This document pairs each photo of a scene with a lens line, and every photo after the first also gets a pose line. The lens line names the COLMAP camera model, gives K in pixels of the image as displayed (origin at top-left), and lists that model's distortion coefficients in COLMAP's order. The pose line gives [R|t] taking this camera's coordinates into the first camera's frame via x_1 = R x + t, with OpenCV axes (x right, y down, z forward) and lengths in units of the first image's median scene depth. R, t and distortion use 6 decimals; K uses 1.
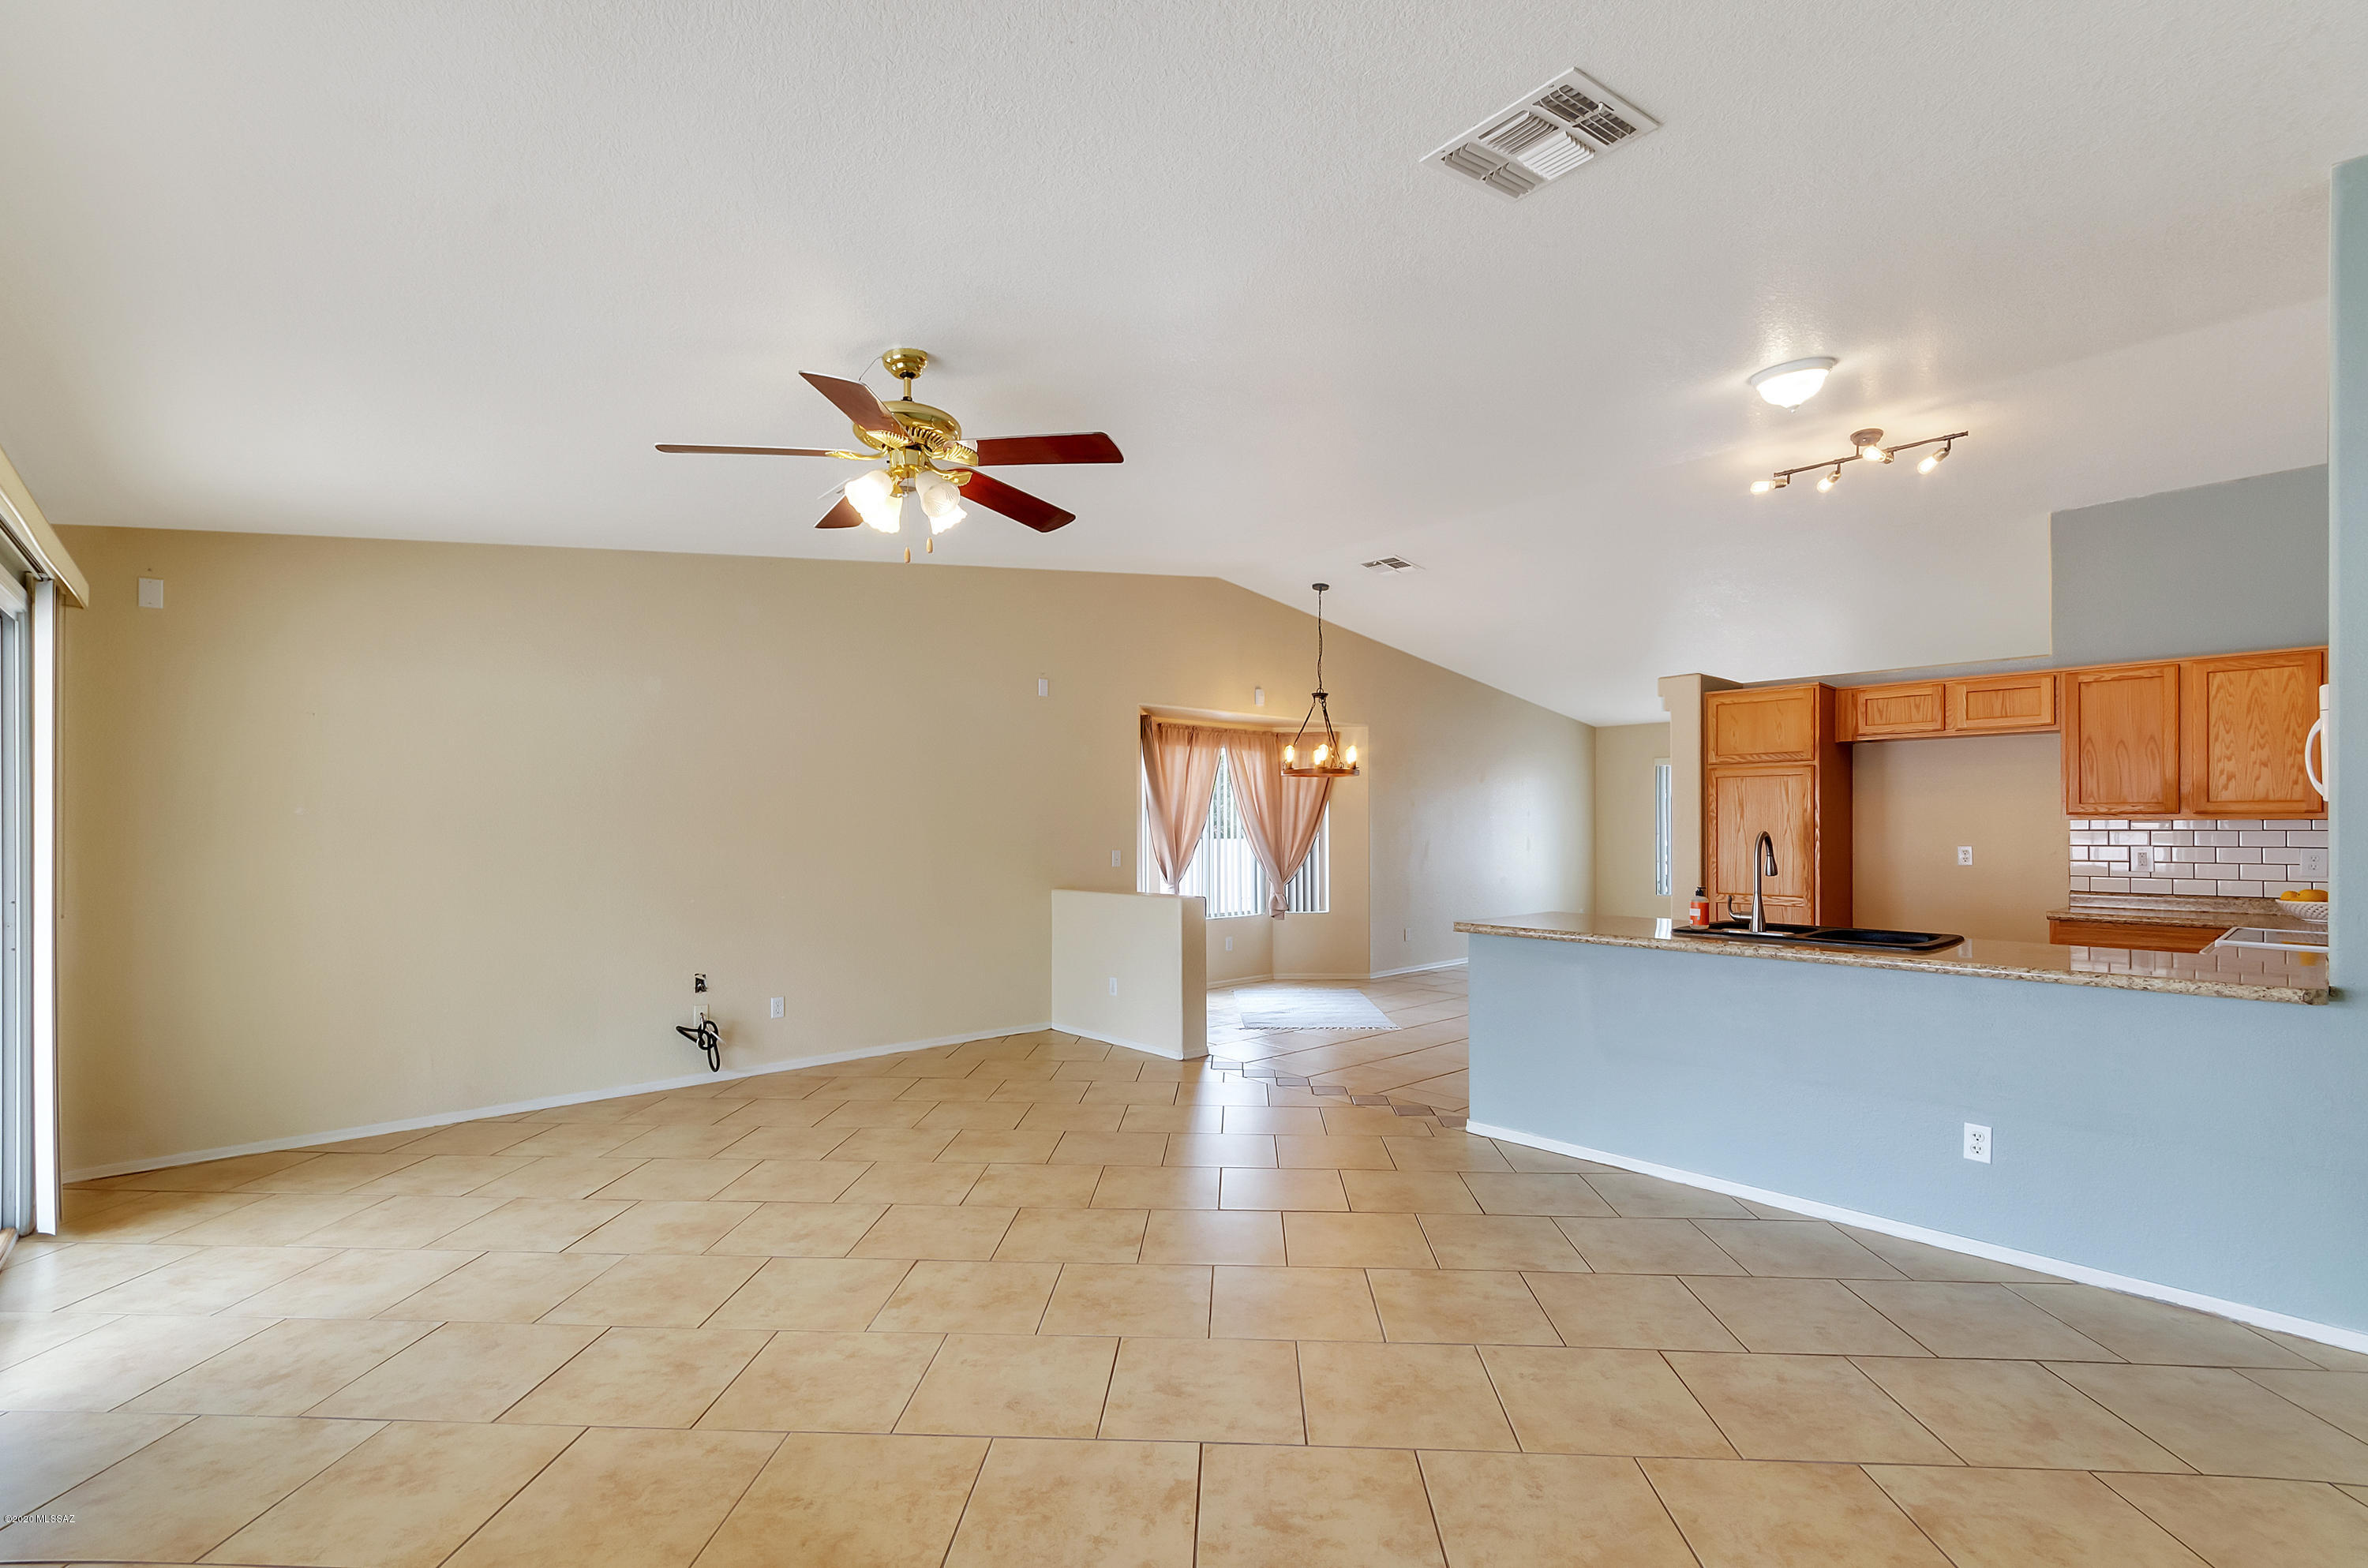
lens RADIAL K [[1055.0, 0, 1183.2], [0, 1055.0, 822.6], [0, 0, 1]] dist [-0.001377, -0.000038]
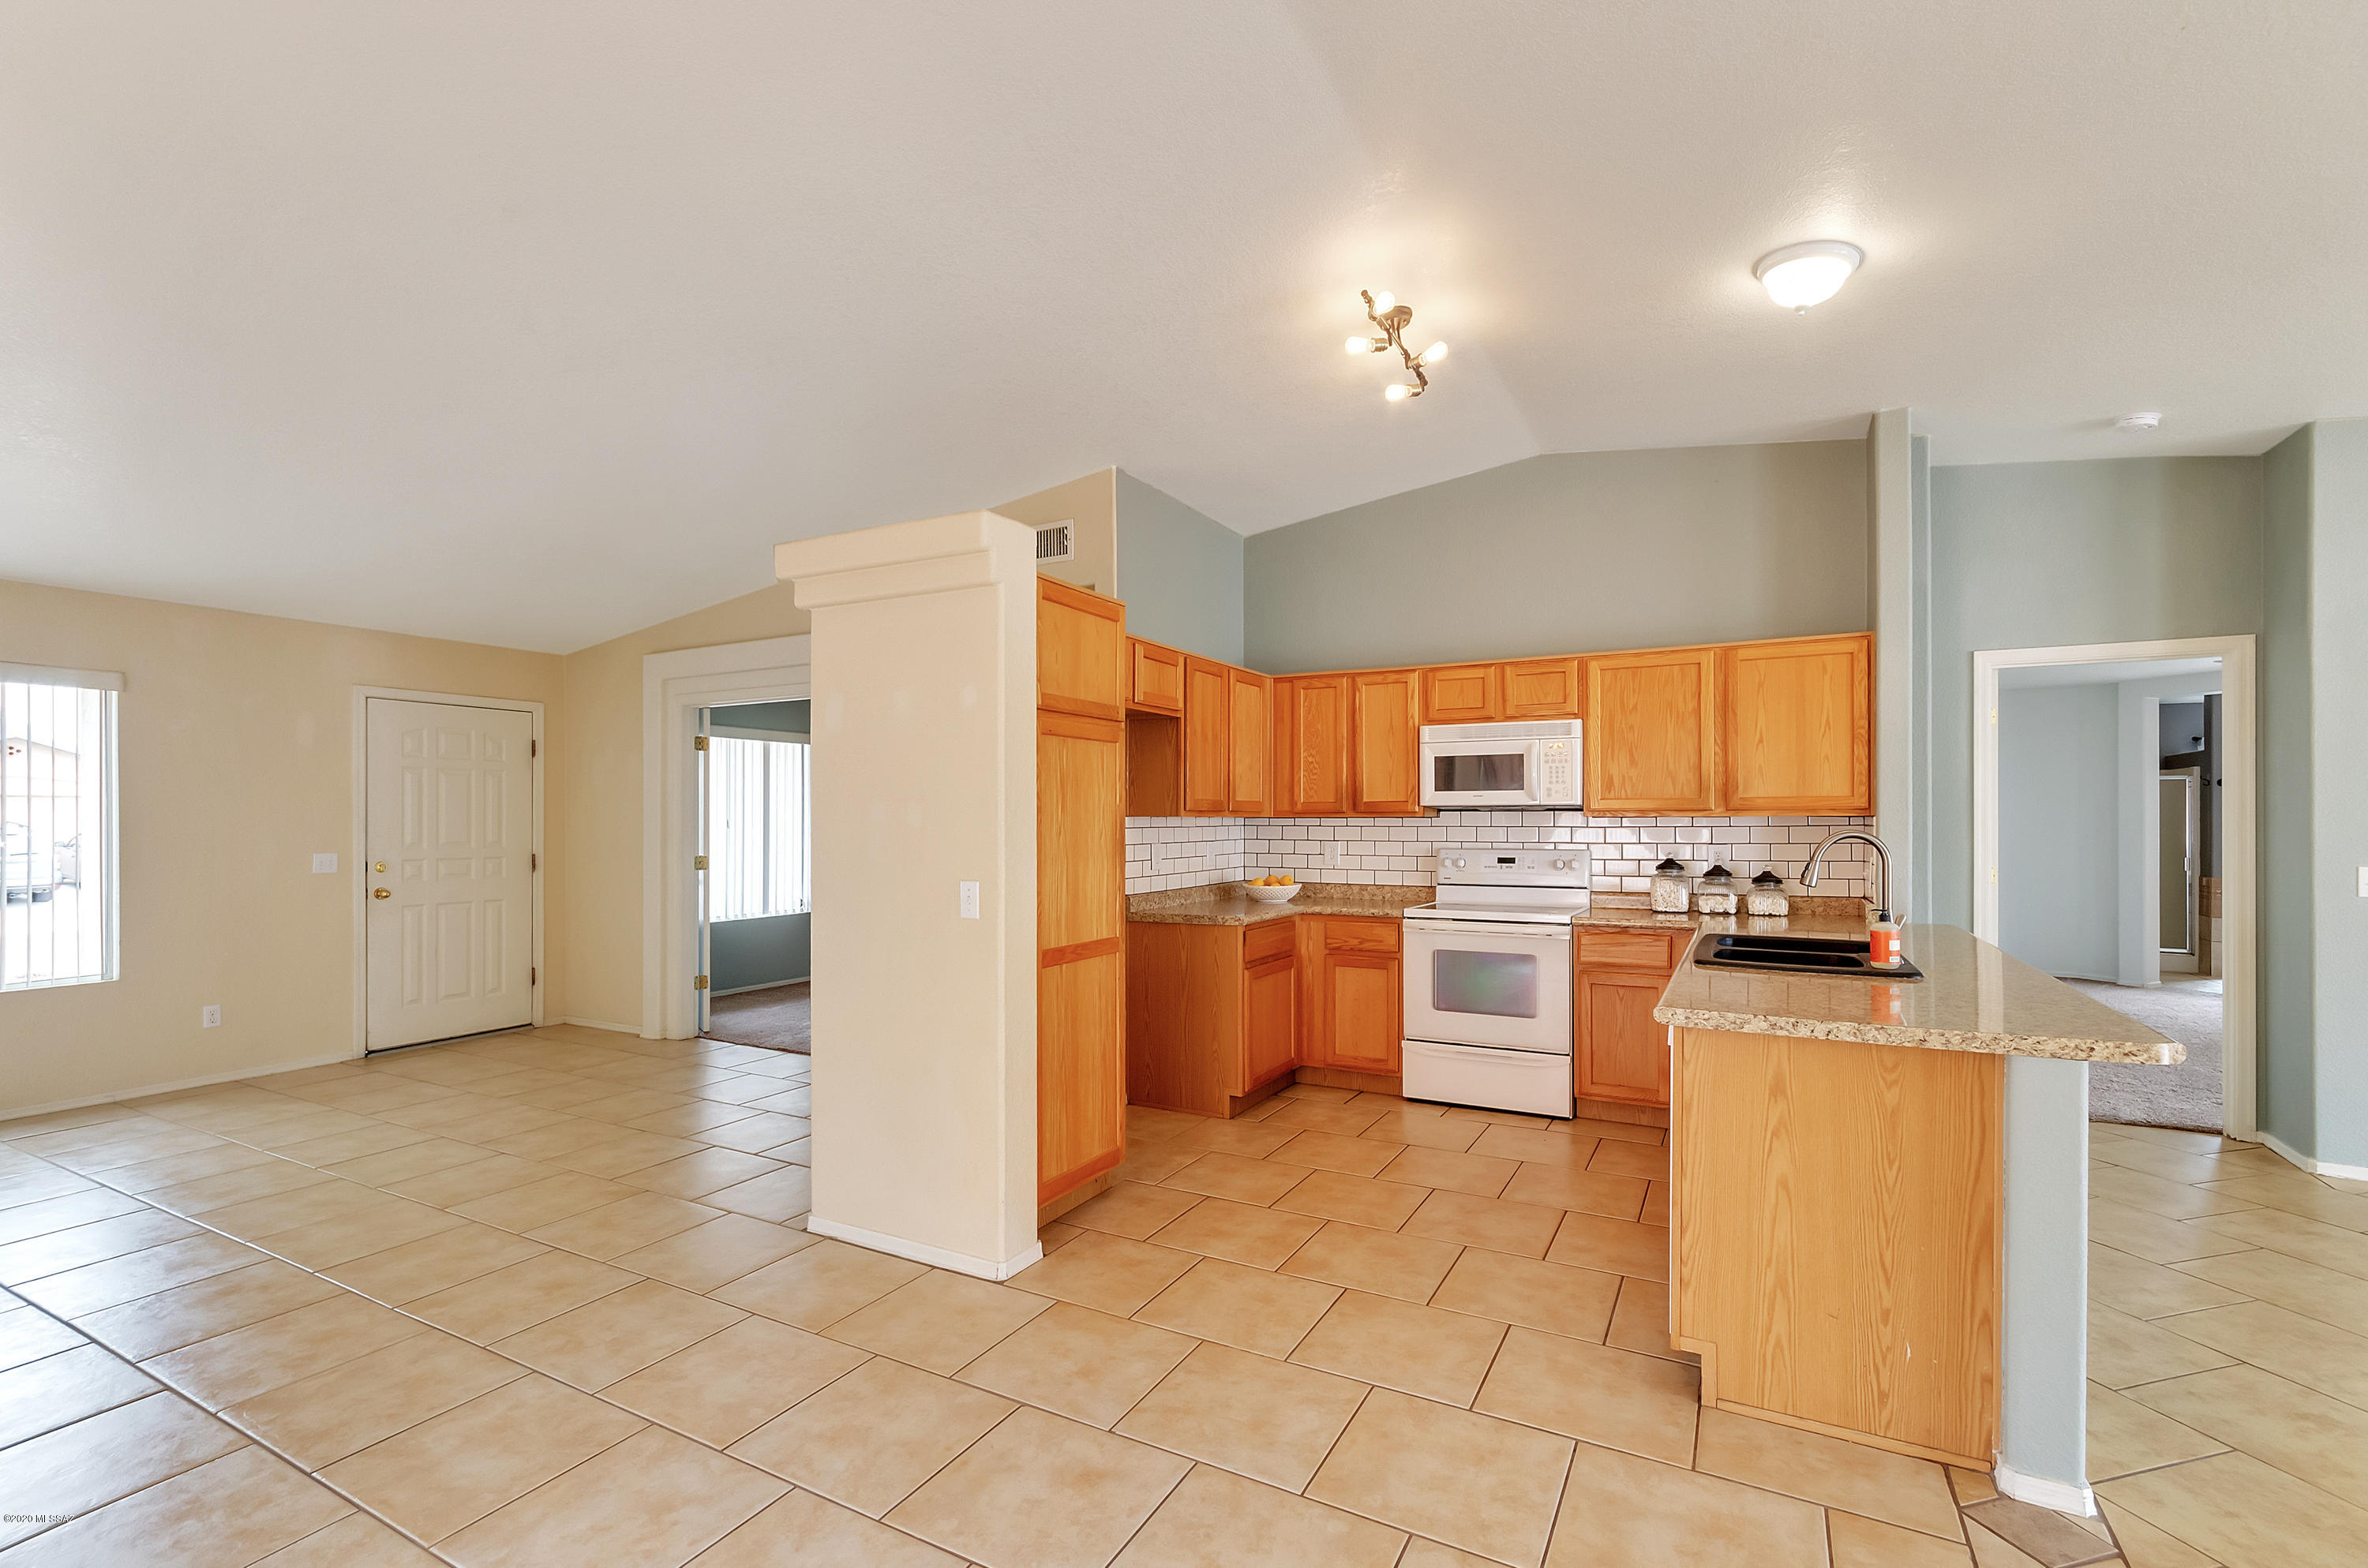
lens RADIAL K [[1042.2, 0, 1186.9], [0, 1042.2, 820.3], [0, 0, 1]] dist [0.000761, 0.000068]
pose [[-0.335046, 0.001019, 0.942201, -0.016931], [-0.000901, 0.999999, -0.001402, 0.002043], [-0.942201, -0.001319, -0.335045, 1.315155]]
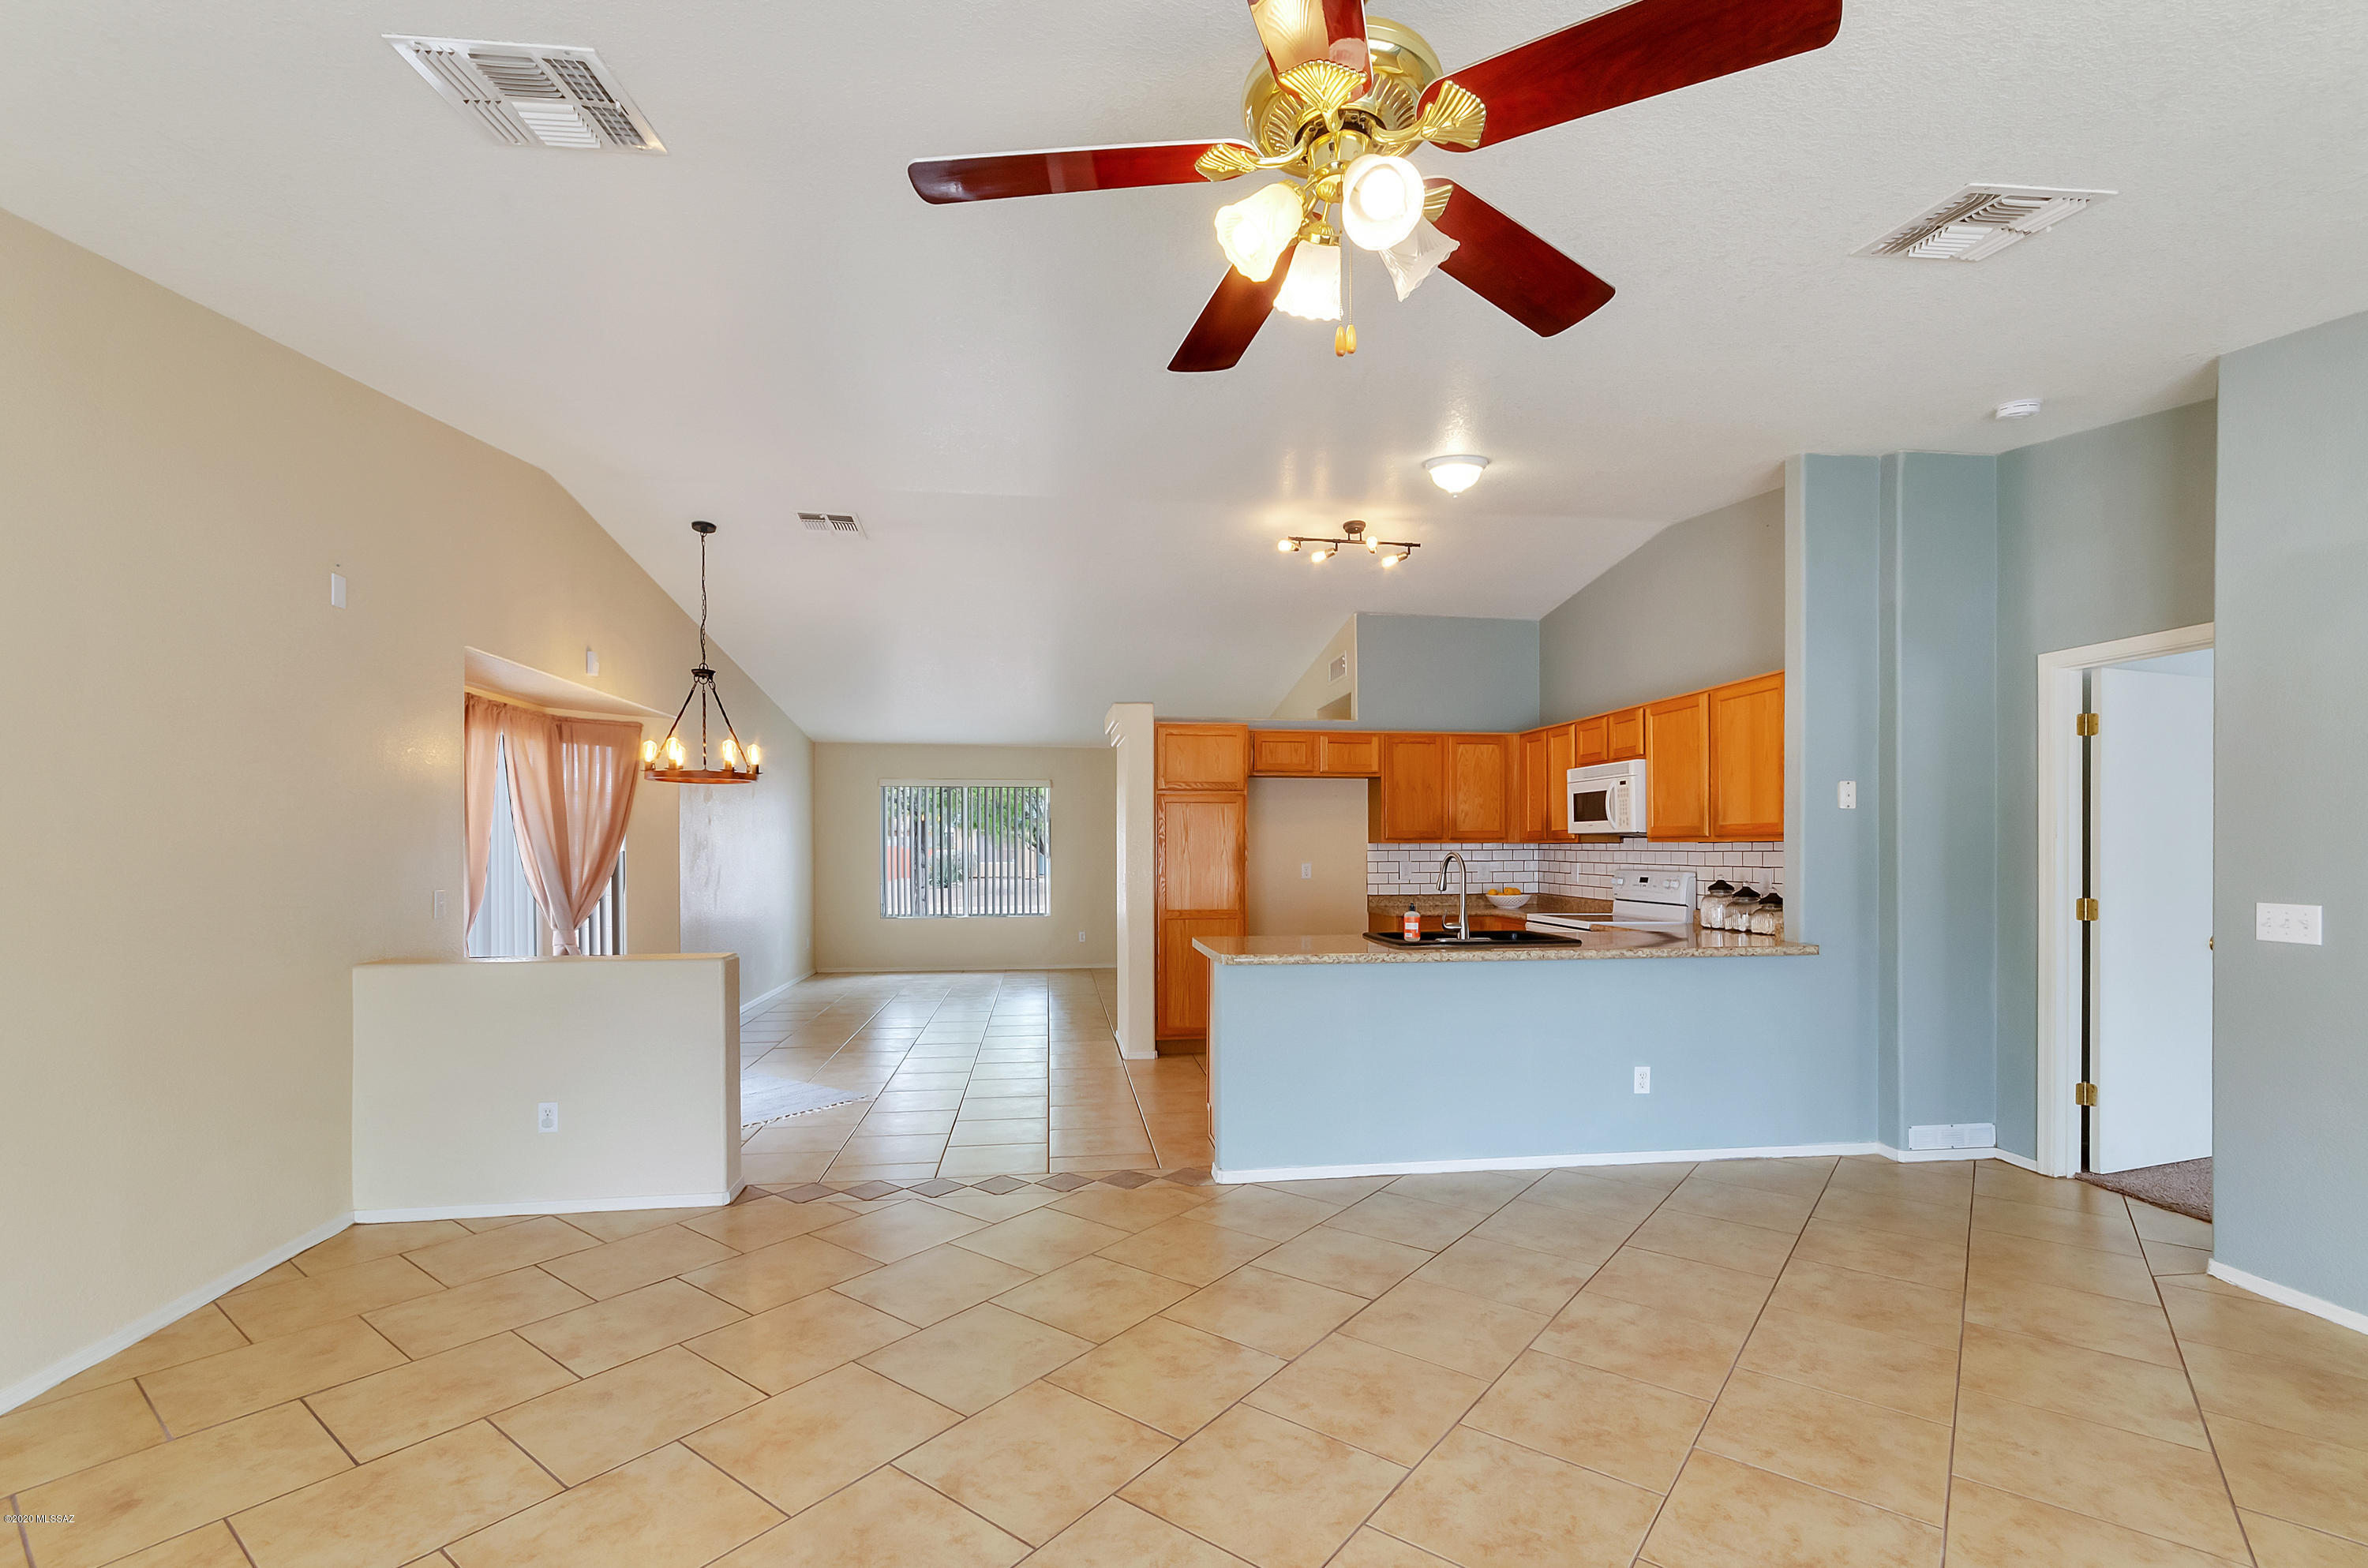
lens RADIAL K [[1051.9, 0, 1189.0], [0, 1051.9, 849.3], [0, 0, 1]] dist [0.002623, 0.000682]
pose [[0.564690, -0.003444, 0.825296, -0.433553], [-0.000529, 0.999990, 0.004534, -0.000229], [-0.825303, -0.002997, 0.564682, 0.444126]]
